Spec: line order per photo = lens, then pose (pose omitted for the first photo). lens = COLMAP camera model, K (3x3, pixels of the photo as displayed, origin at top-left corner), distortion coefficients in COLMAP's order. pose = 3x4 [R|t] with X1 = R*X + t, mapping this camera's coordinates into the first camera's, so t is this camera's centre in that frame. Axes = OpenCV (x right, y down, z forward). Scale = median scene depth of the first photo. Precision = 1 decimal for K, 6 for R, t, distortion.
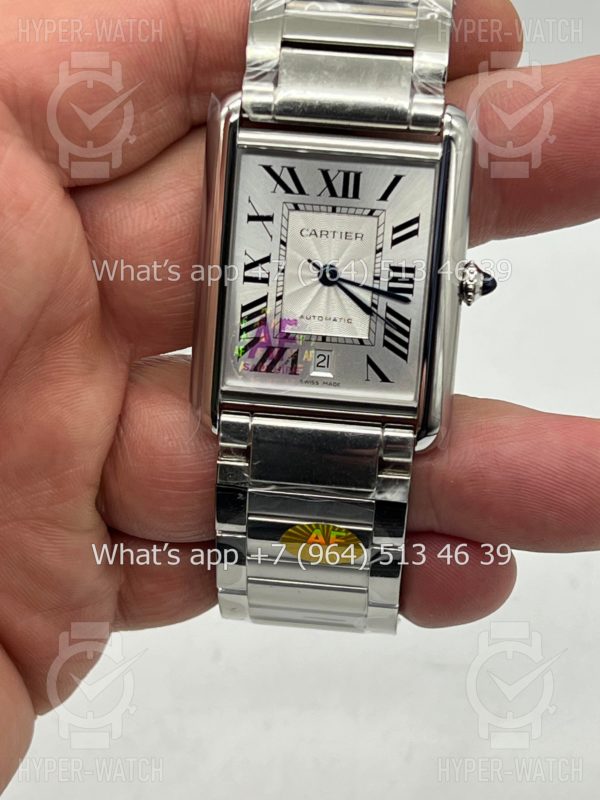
lens RADIAL K [[1842.9, 0, 298.0], [0, 1842.9, 388.0], [0, 0, 1]] dist [0.243046, 0.168727]
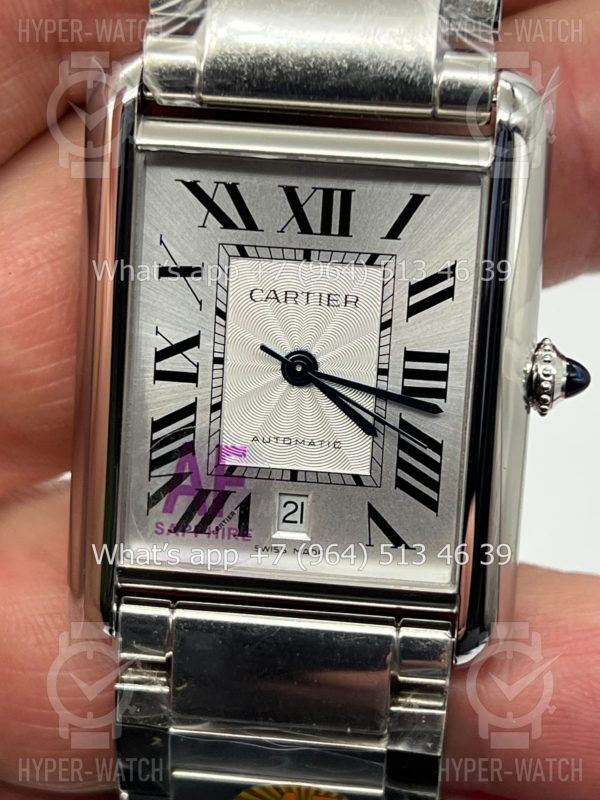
lens RADIAL K [[1842.9, 0, 298.0], [0, 1842.9, 388.0], [0, 0, 1]] dist [0.243046, 0.168727]
pose [[0.999854, -0.013744, -0.010175, 0.021790], [0.013754, 0.999905, 0.000875, -0.055218], [0.010162, -0.001015, 0.999948, 0.419333]]
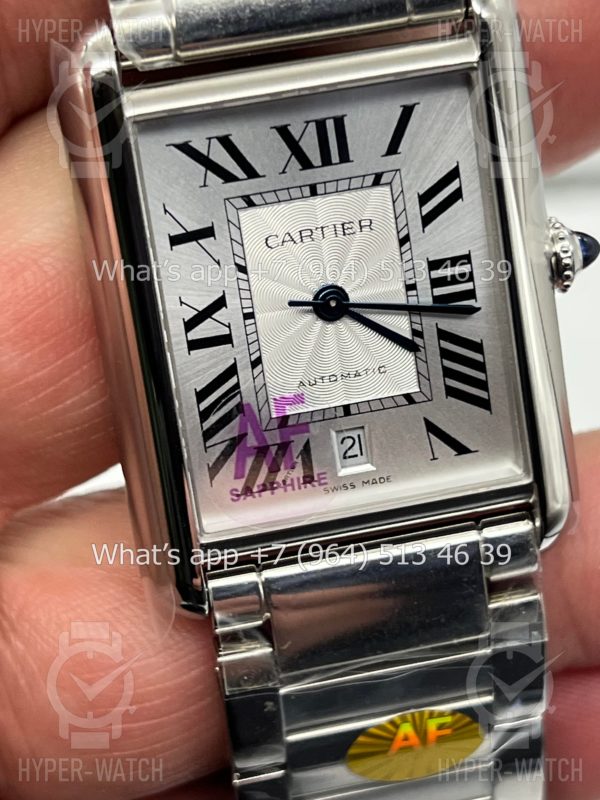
lens RADIAL K [[1842.9, 0, 298.0], [0, 1842.9, 388.0], [0, 0, 1]] dist [0.243046, 0.168727]
pose [[0.949758, -0.258439, 0.176548, -0.101713], [0.254133, 0.966028, 0.046983, -0.065061], [-0.182692, 0.000245, 0.983170, 0.434347]]
